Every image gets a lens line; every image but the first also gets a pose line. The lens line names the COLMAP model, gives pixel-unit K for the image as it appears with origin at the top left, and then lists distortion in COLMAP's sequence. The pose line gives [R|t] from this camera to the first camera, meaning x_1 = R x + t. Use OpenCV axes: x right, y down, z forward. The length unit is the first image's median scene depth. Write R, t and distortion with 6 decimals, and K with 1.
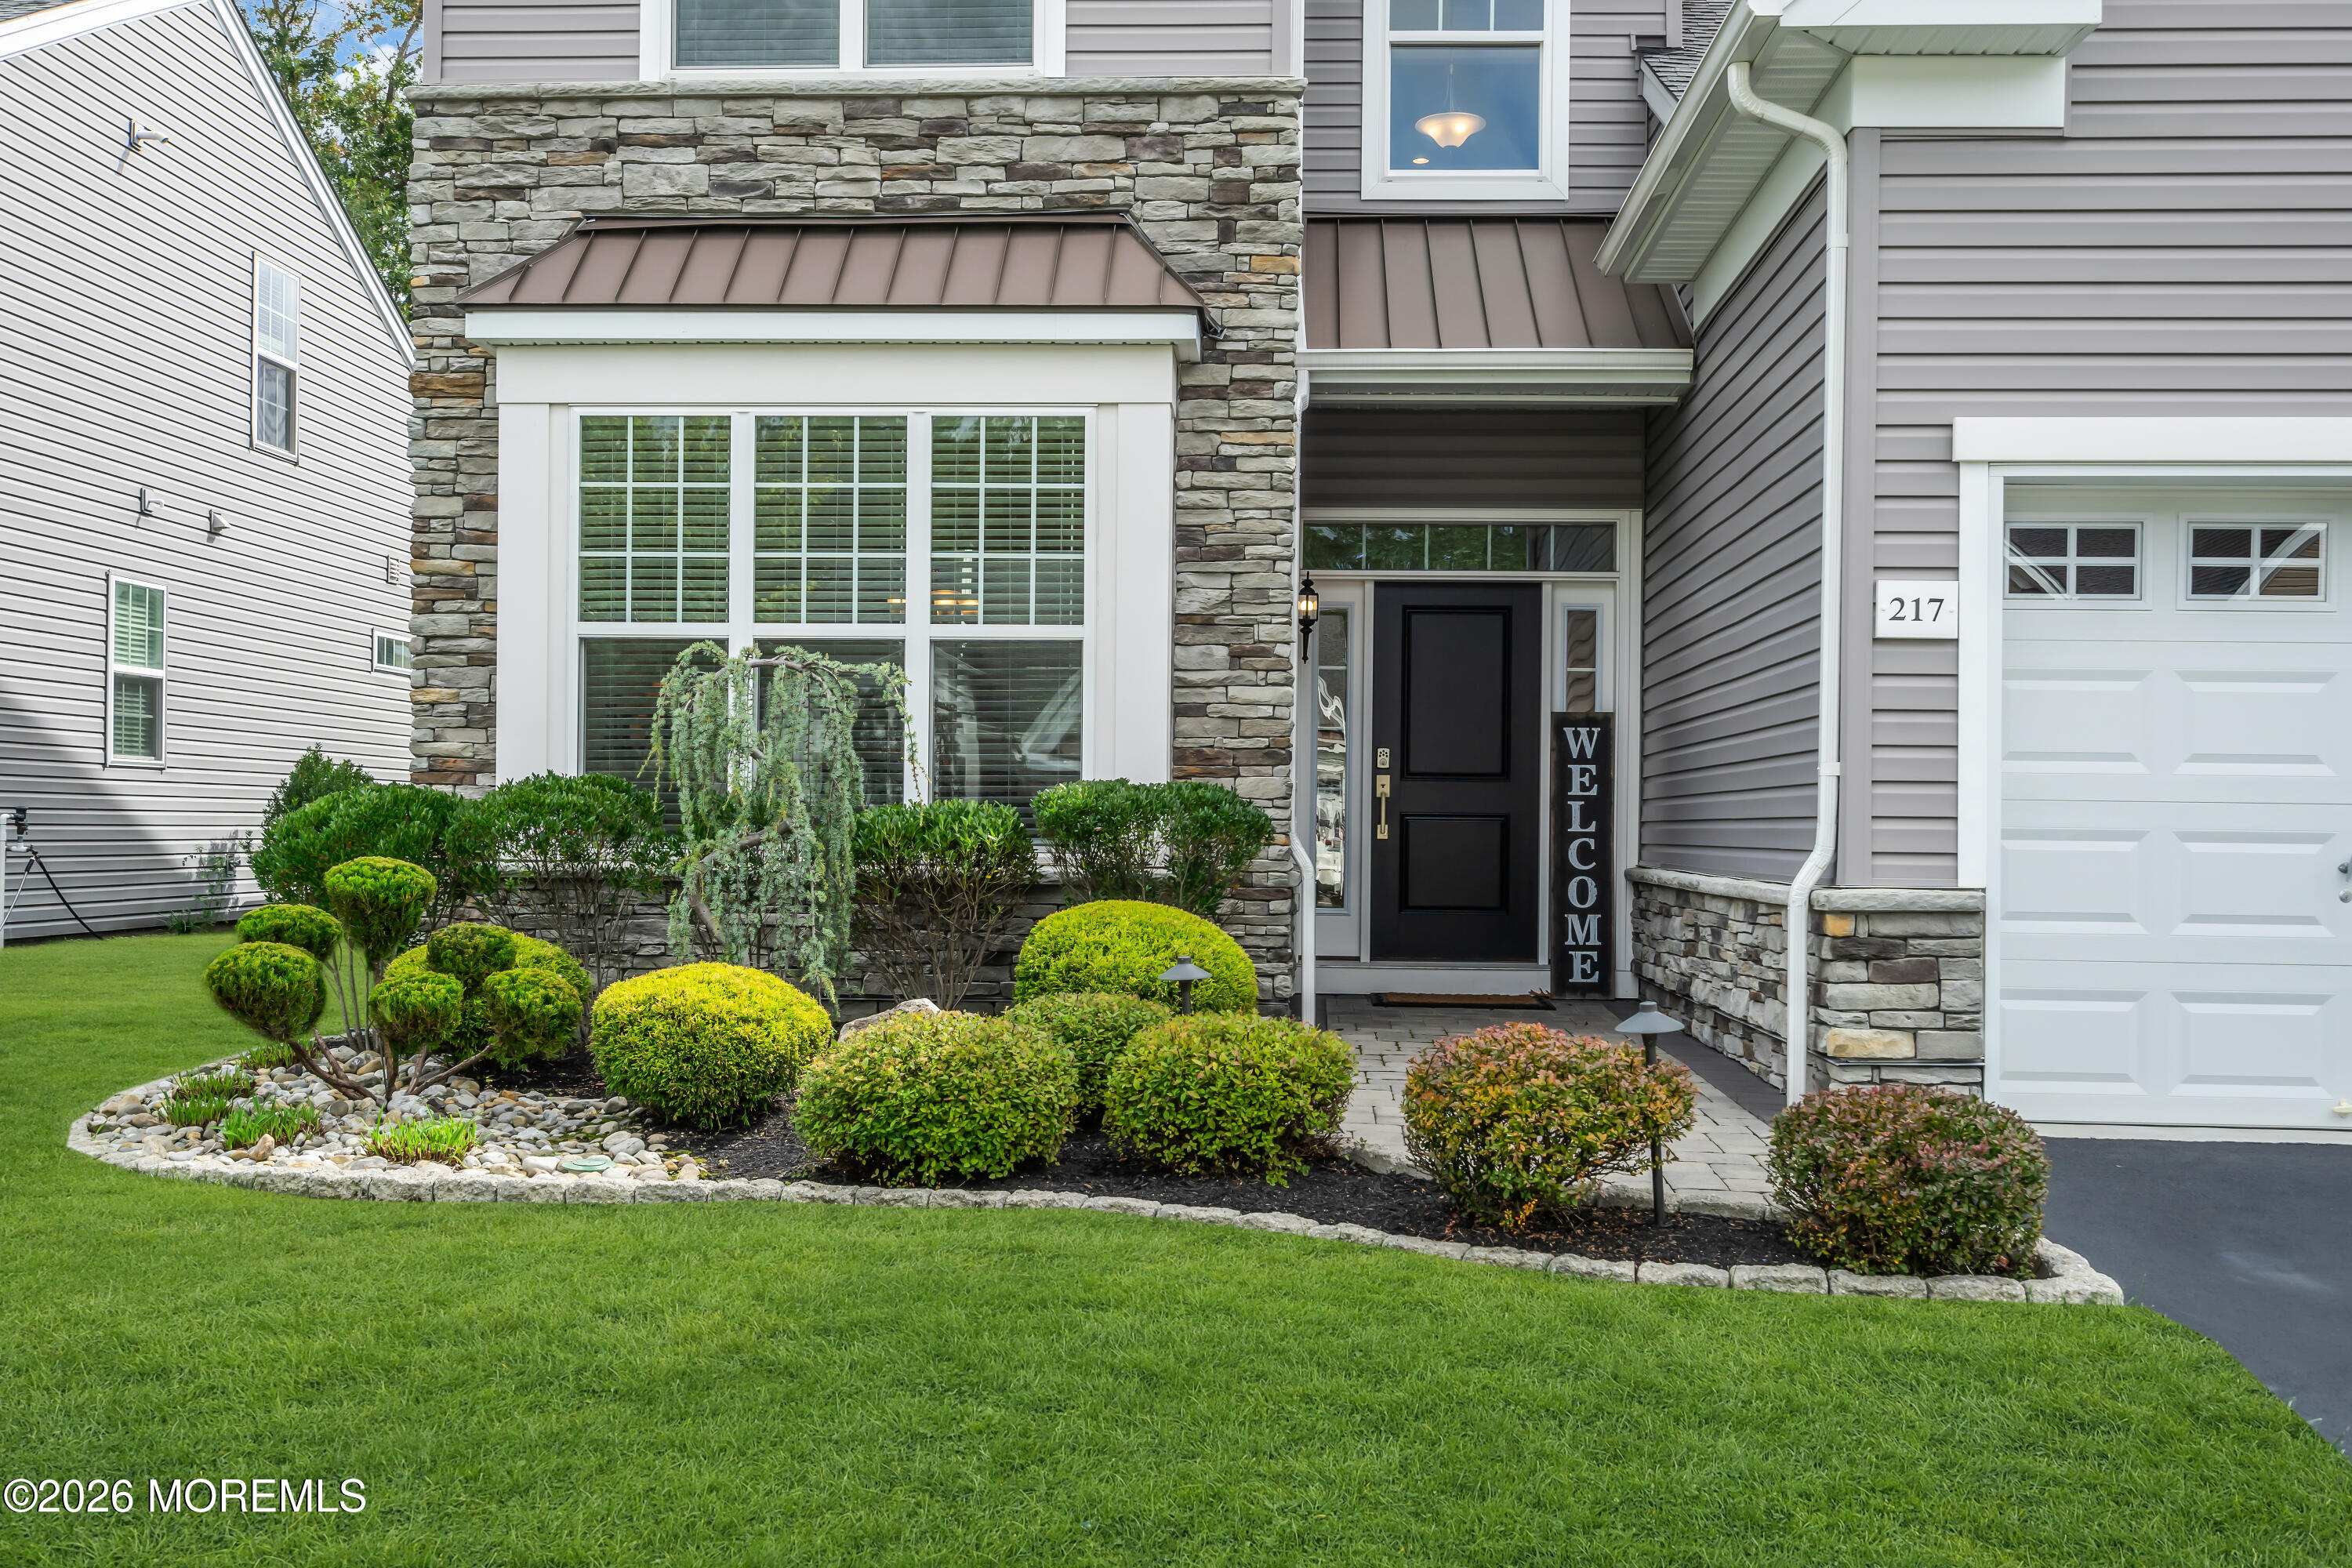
lens RADIAL K [[2366.8, 0, 1177.3], [0, 2366.8, 788.8], [0, 0, 1]] dist [0.002463, 0.000000]
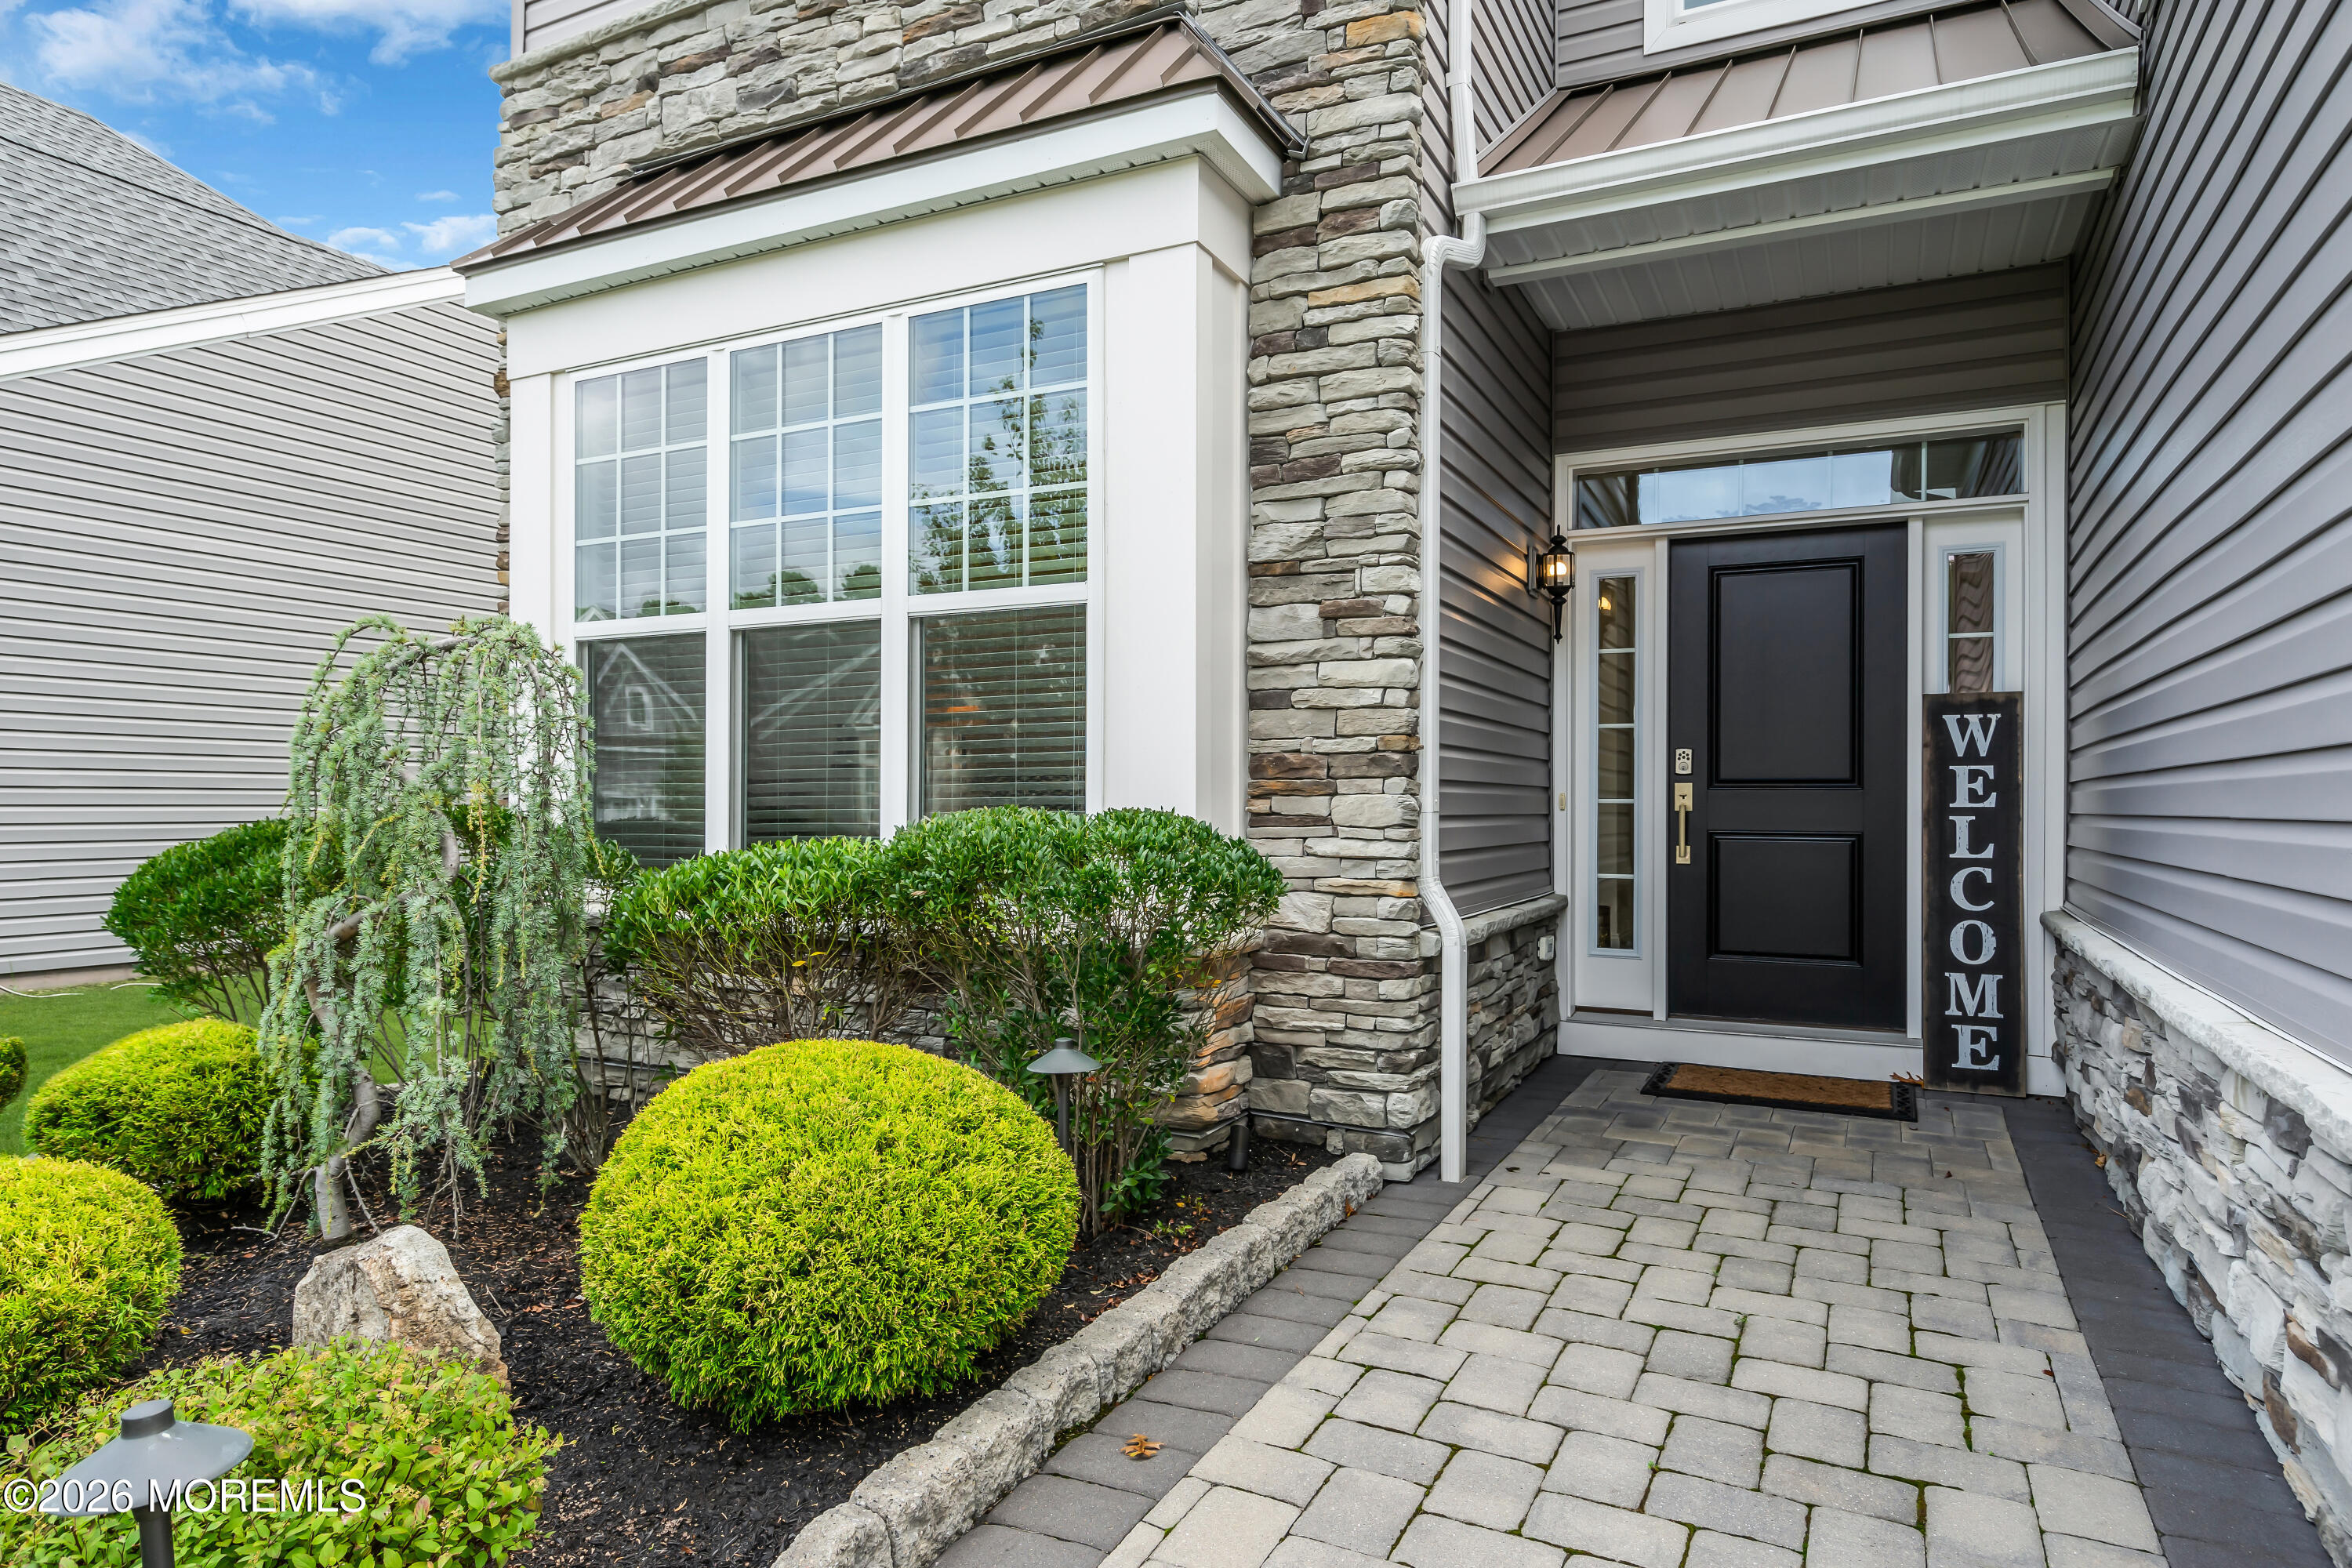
lens RADIAL K [[1377.0, 0, 1171.2], [0, 1377.0, 788.3], [0, 0, 1]] dist [0.004709, -0.000295]
pose [[0.912474, -0.010443, -0.409001, 0.143015], [0.012088, 0.999926, 0.001436, -0.008028], [0.408956, -0.006254, 0.912533, 0.612973]]
